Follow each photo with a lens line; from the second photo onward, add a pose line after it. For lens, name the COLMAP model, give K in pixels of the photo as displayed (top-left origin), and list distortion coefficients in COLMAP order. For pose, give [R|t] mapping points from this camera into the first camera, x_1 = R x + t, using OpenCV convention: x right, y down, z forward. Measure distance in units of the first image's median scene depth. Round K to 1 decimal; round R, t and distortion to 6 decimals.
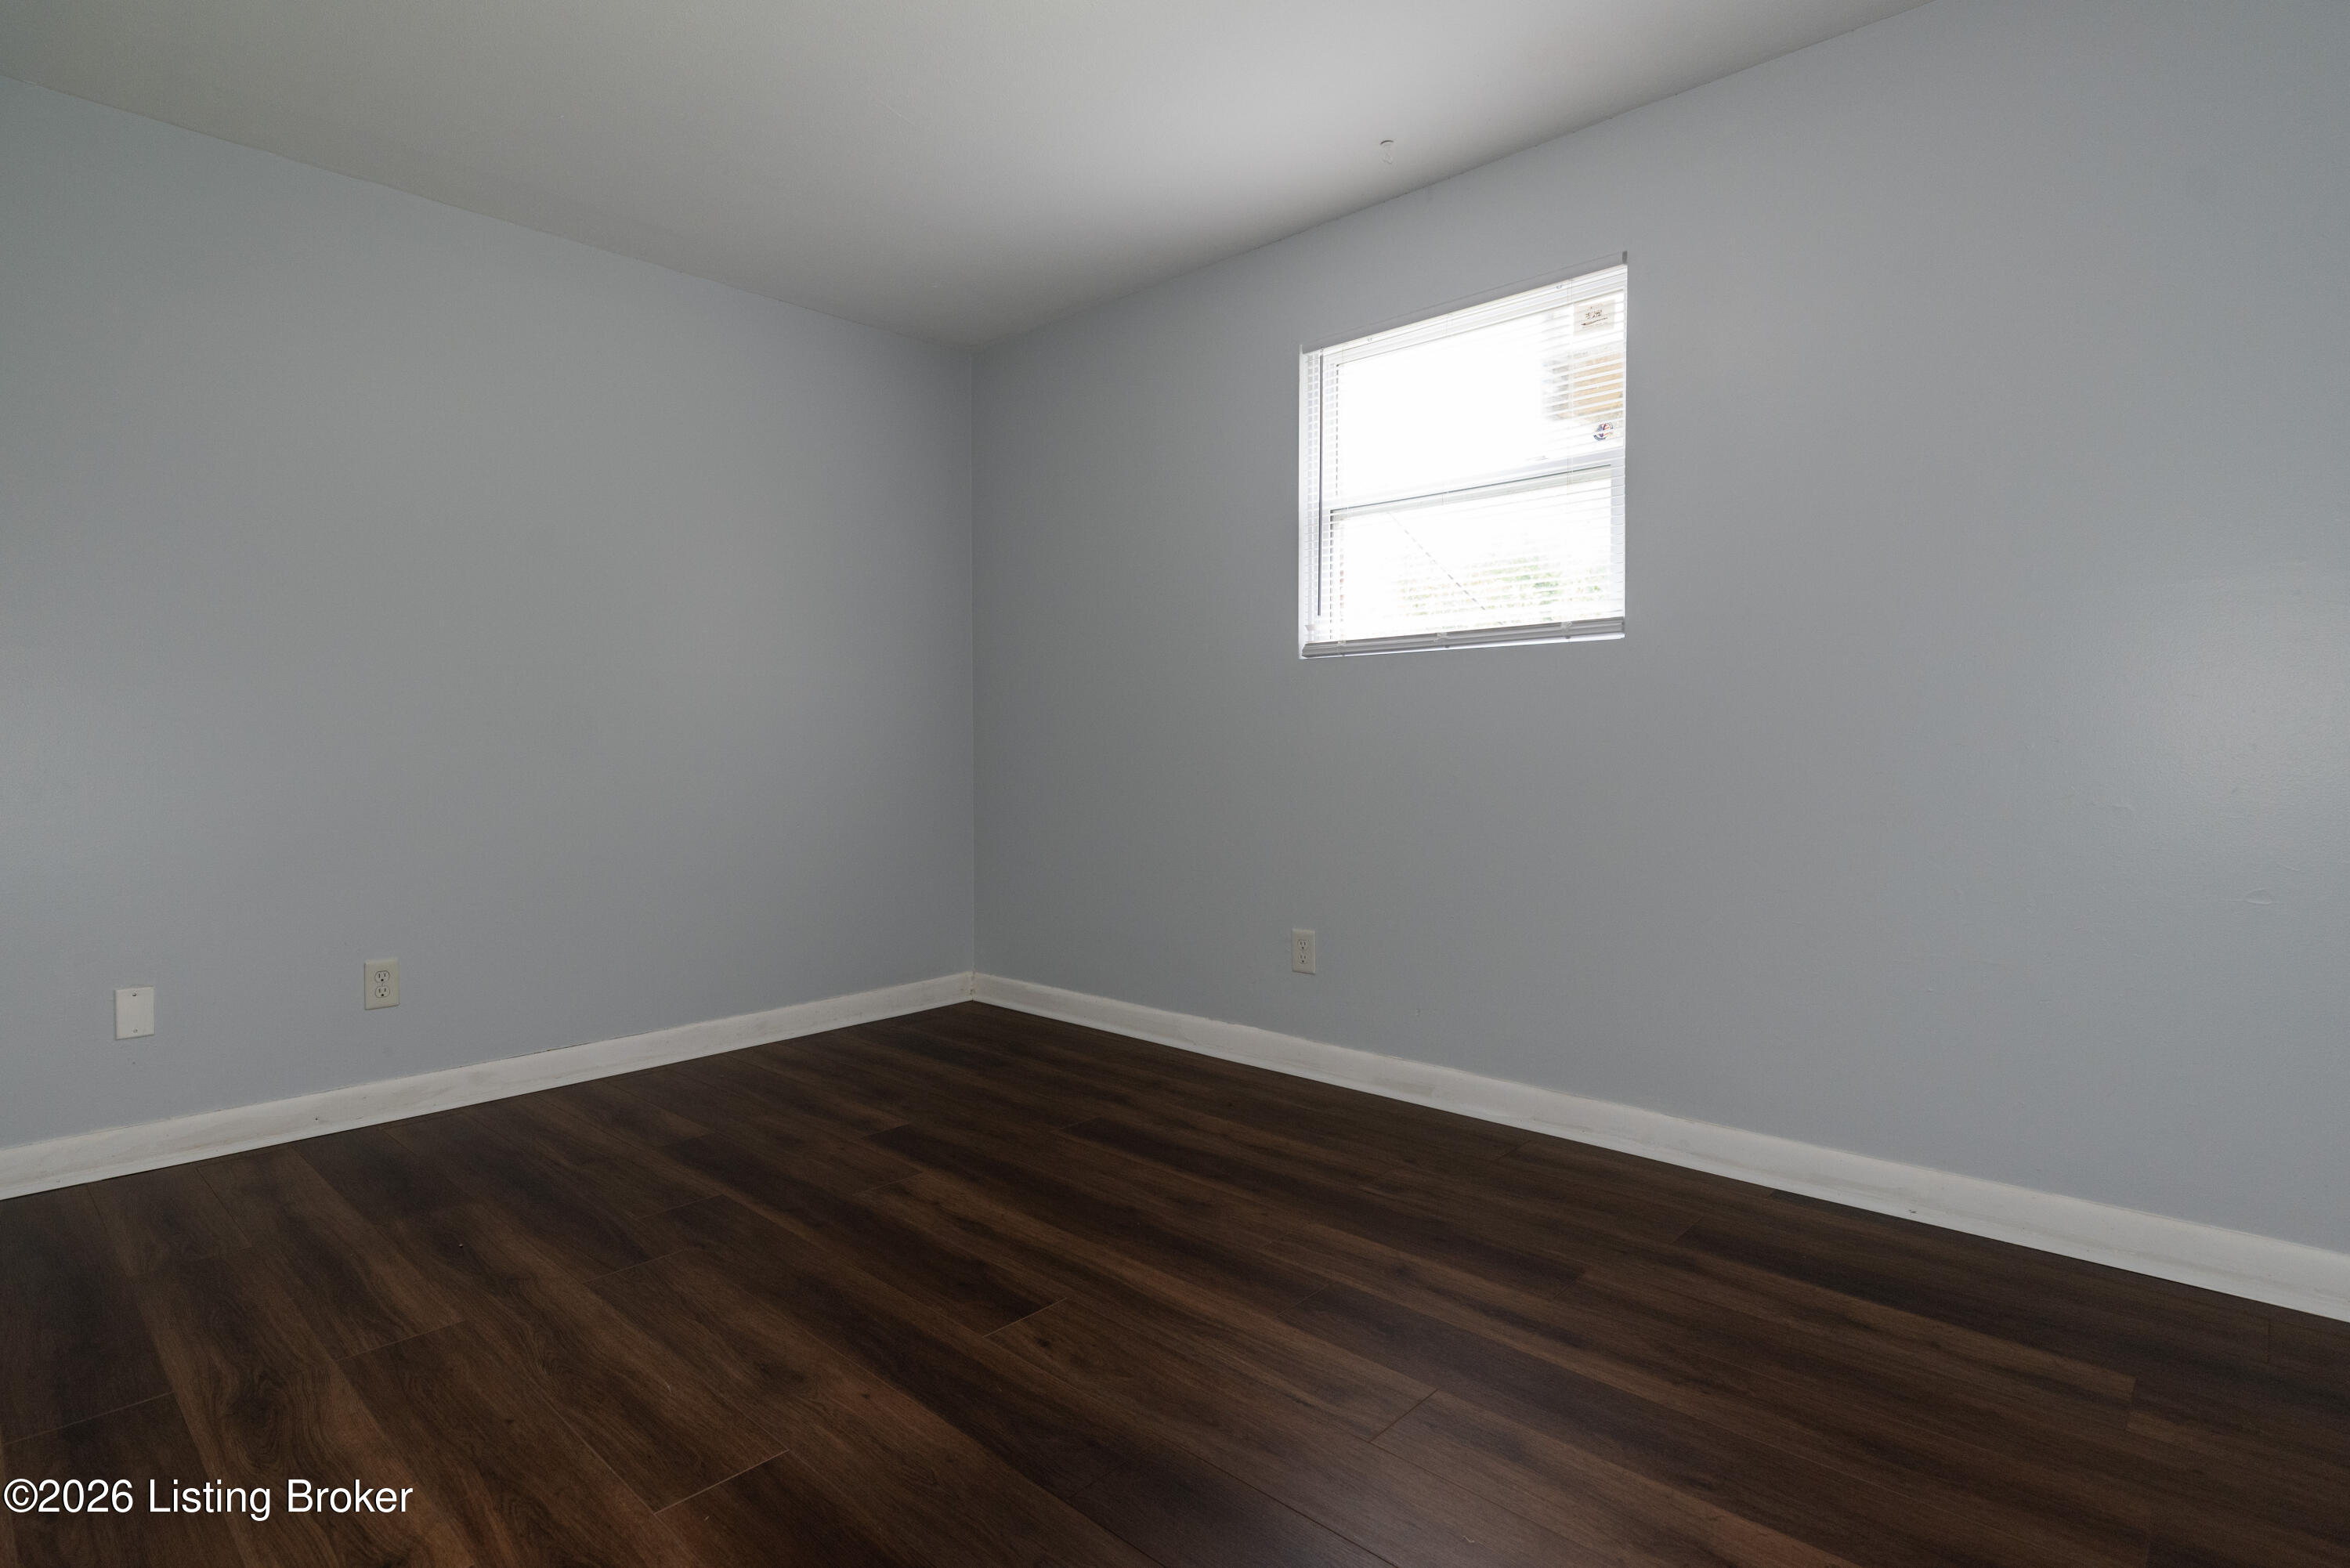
lens RADIAL K [[1150.1, 0, 1129.3], [0, 1150.1, 709.1], [0, 0, 1]] dist [0.000642, -0.000414]
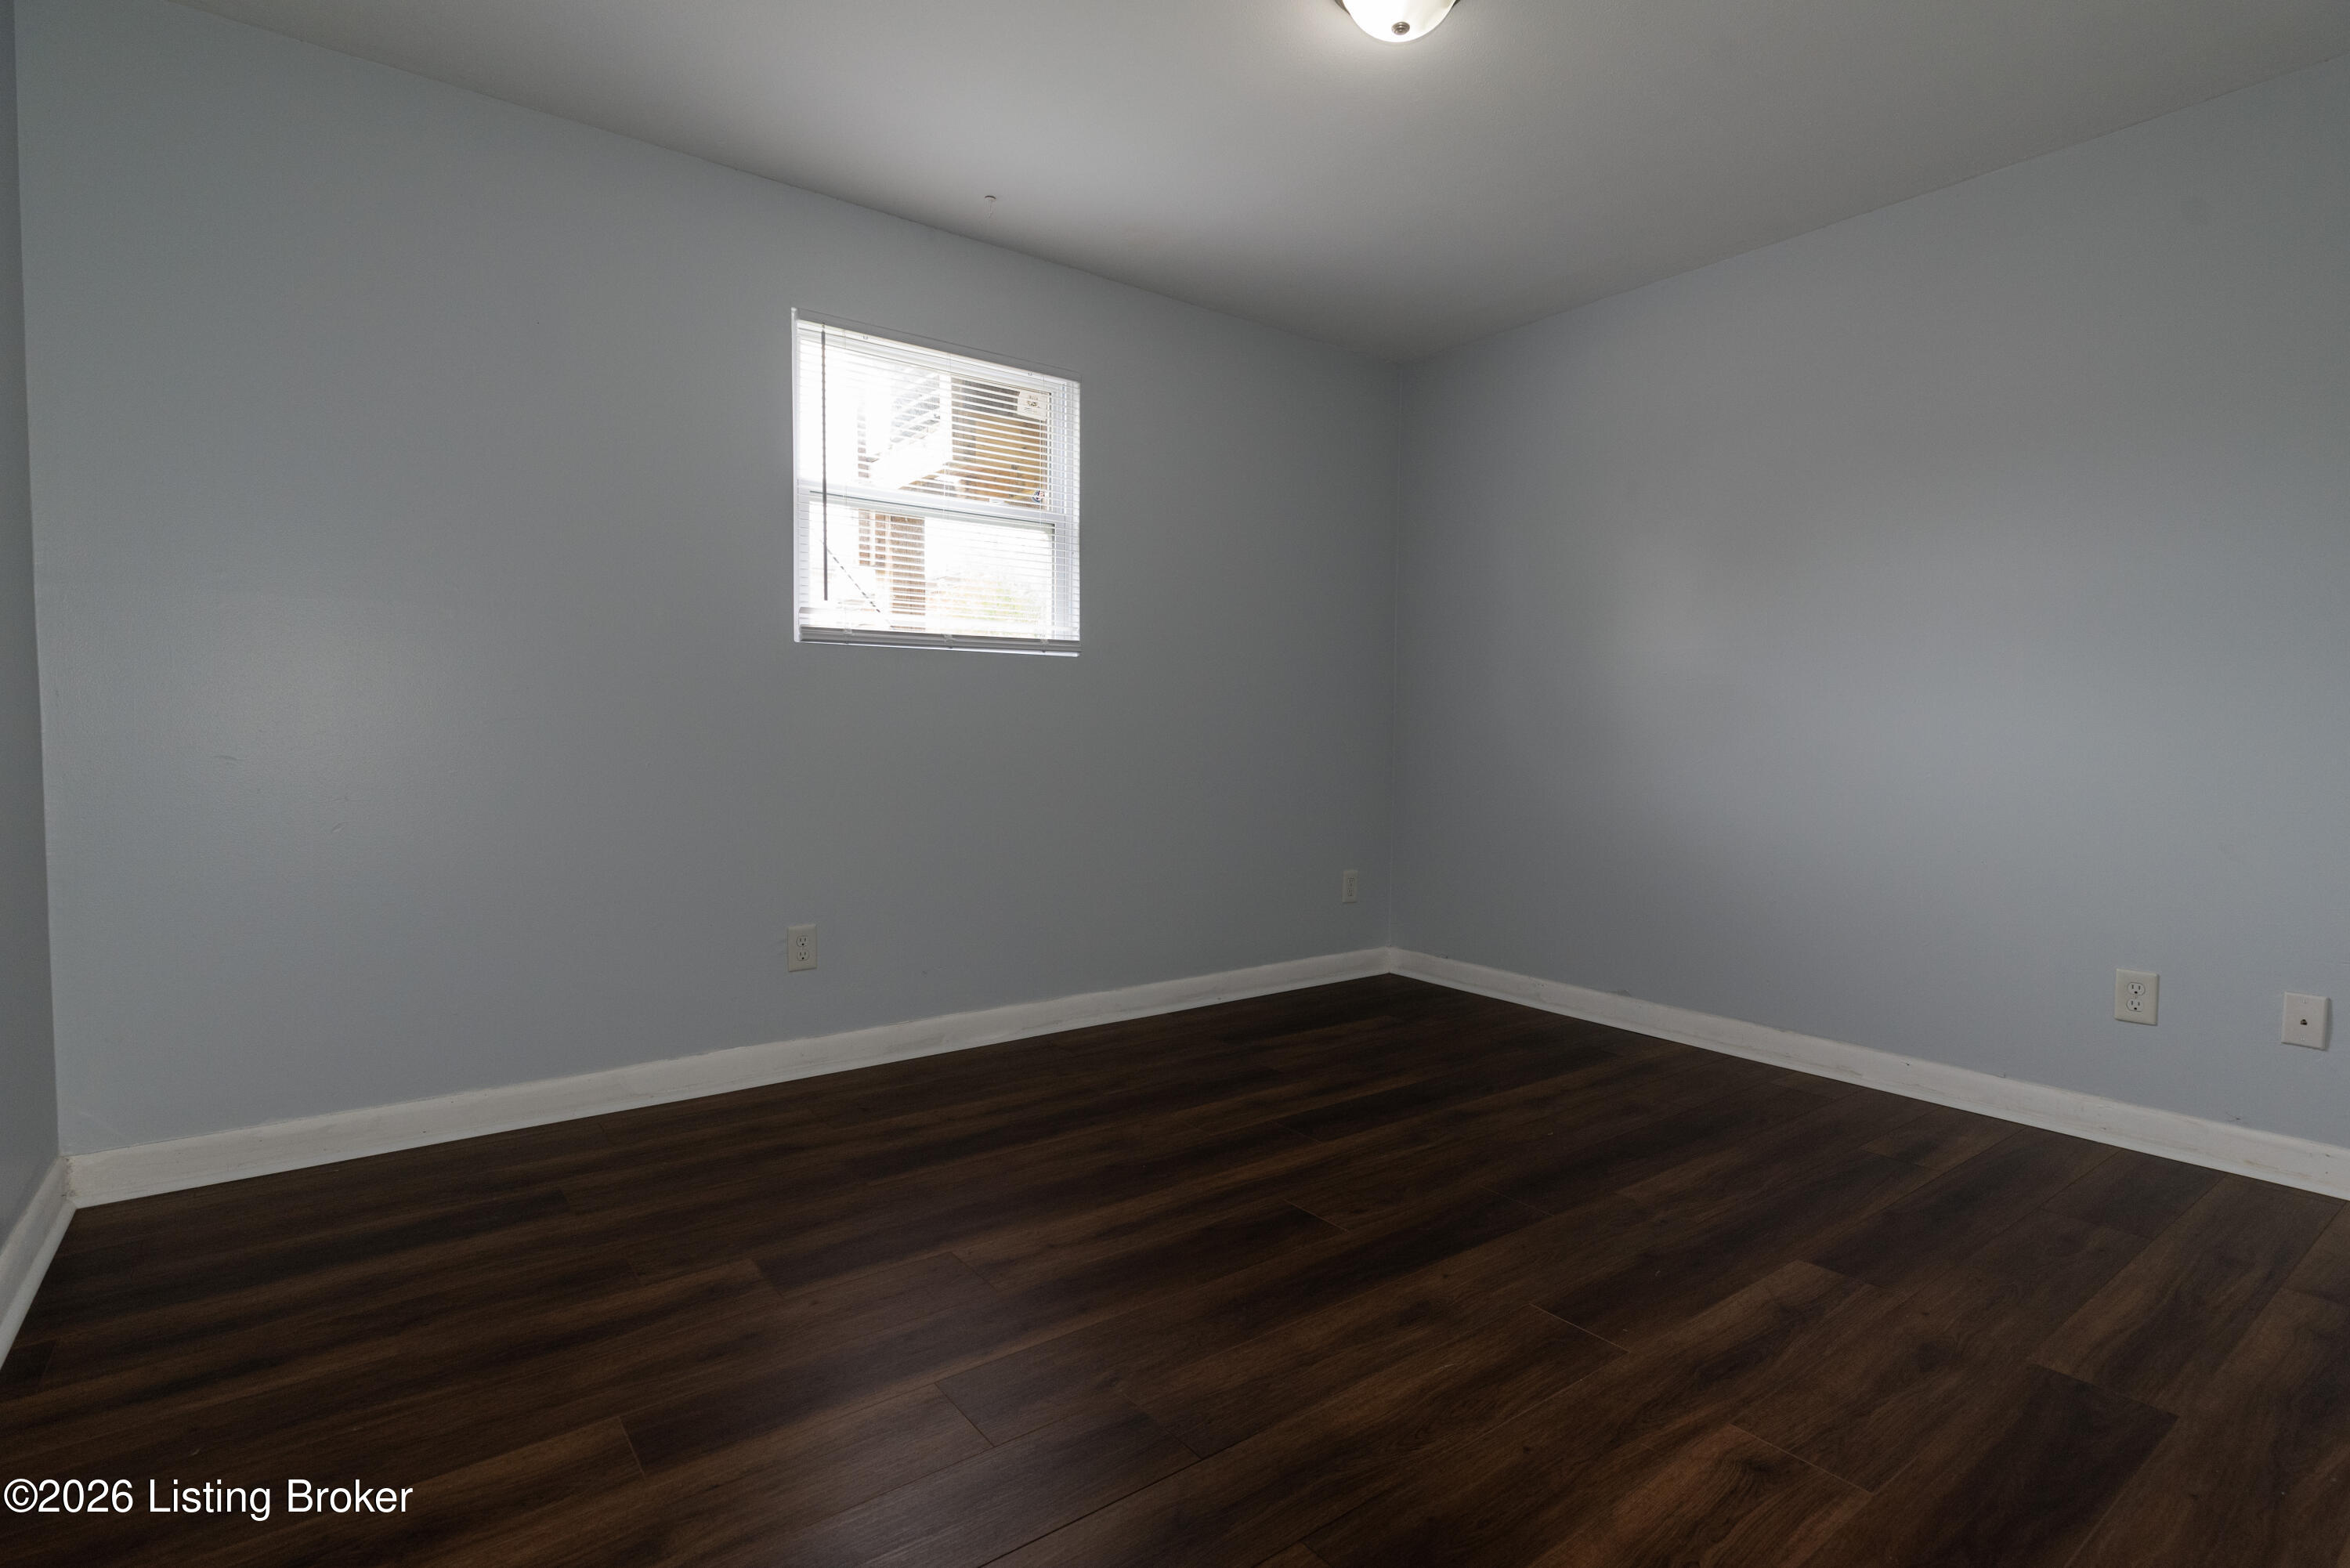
lens RADIAL K [[1150.1, 0, 1129.3], [0, 1150.1, 709.1], [0, 0, 1]] dist [0.000642, -0.000414]
pose [[0.179343, 0.024844, 0.983473, -1.248709], [-0.037735, 0.999119, -0.018358, 0.033445], [-0.983063, -0.033819, 0.180123, 0.949013]]
